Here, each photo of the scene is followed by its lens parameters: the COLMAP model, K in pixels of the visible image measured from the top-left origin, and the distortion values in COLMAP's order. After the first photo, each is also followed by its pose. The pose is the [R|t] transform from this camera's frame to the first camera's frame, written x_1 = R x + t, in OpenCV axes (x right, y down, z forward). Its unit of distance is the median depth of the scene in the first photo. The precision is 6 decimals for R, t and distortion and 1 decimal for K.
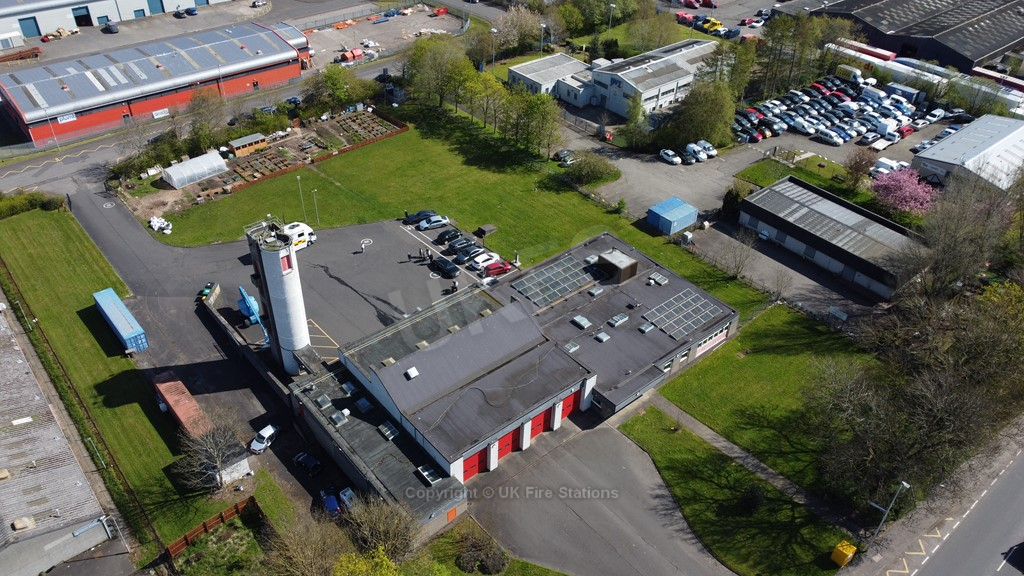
lens RADIAL K [[772.1, 0, 512.0], [0, 772.1, 288.0], [0, 0, 1]] dist [0.007849, -0.010379]
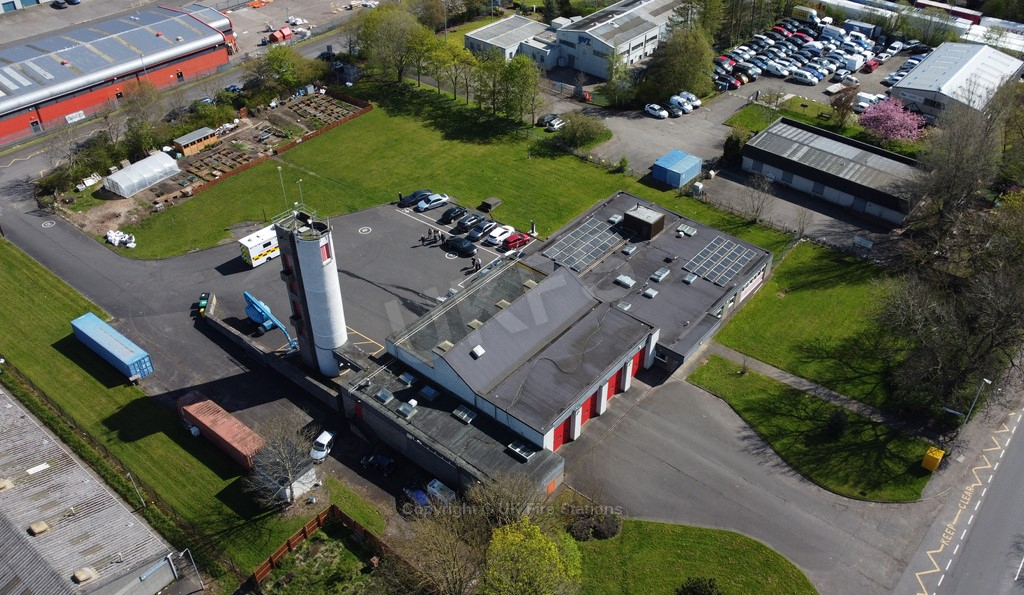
lens RADIAL K [[844.9, 0, 560.4], [0, 844.9, 278.7], [0, 0, 1]] dist [0.008981, -0.010686]
pose [[0.978334, -0.124356, 0.165524, -0.134973], [0.124748, 0.992156, 0.008068, 0.018216], [-0.165229, 0.012756, 0.986173, -0.027901]]
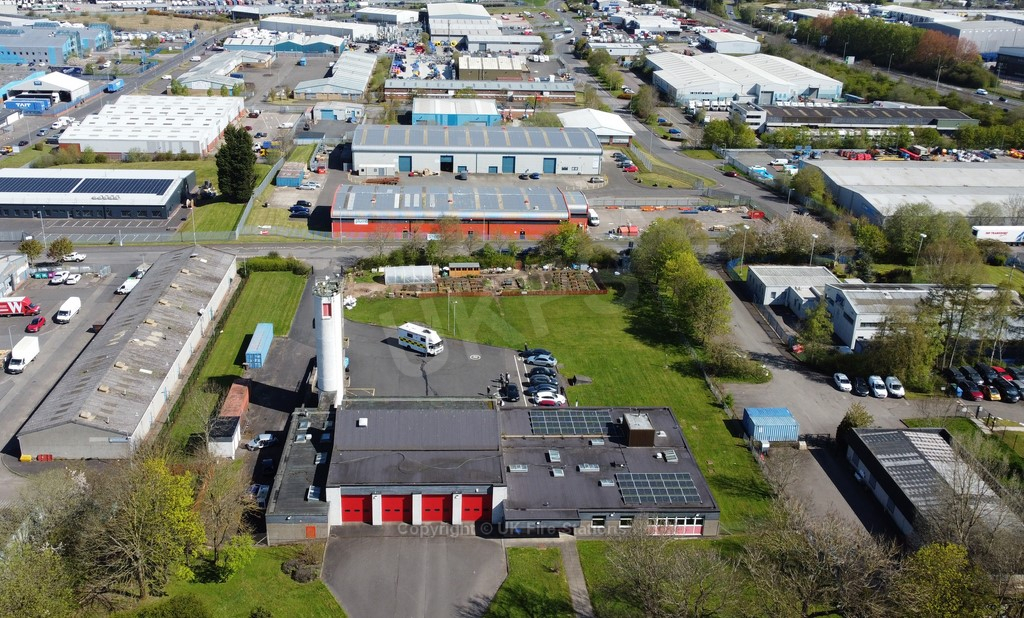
lens RADIAL K [[930.5, 0, 477.7], [0, 930.5, 263.3], [0, 0, 1]] dist [0.013680, -0.002227]
pose [[0.792409, 0.201253, -0.575834, 0.532729], [-0.371505, 0.907957, -0.193901, 0.071047], [0.483809, 0.367574, 0.794240, -0.071485]]
